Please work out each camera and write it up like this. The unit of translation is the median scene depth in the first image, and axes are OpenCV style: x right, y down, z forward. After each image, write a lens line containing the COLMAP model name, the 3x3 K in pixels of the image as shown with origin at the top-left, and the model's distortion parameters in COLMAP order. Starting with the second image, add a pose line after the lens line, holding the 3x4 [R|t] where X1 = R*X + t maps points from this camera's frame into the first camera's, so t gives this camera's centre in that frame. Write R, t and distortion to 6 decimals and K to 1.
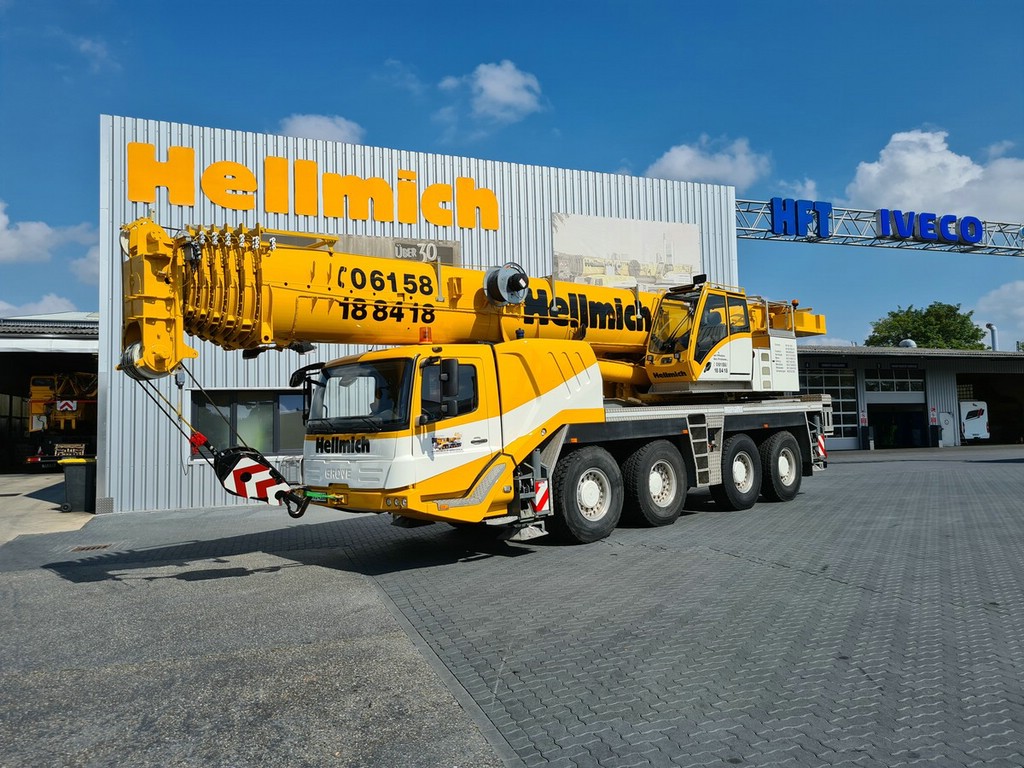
lens RADIAL K [[781.6, 0, 512.0], [0, 781.6, 384.0], [0, 0, 1]] dist [0.004022, 0.001187]
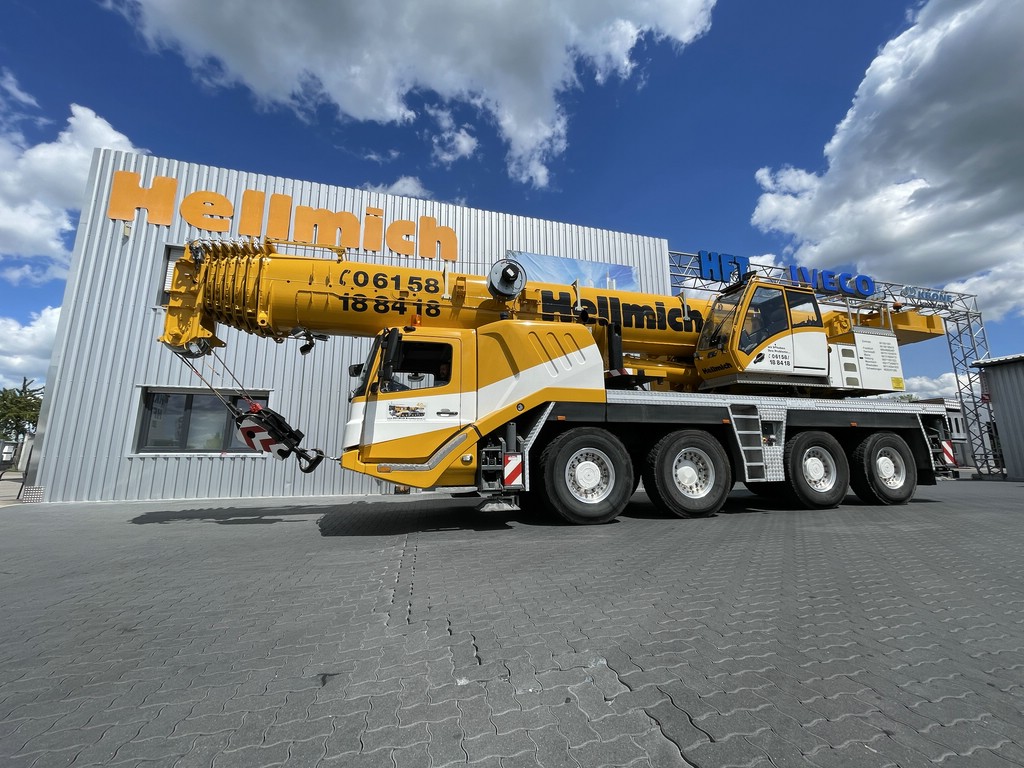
lens RADIAL K [[413.7, 0, 512.0], [0, 413.7, 384.0], [0, 0, 1]] dist [-0.003481, -0.000501]
pose [[0.876864, -0.044067, -0.478715, 0.256692], [-0.010015, 0.993899, -0.109834, 0.080104], [0.480635, 0.101104, 0.871073, 0.459351]]
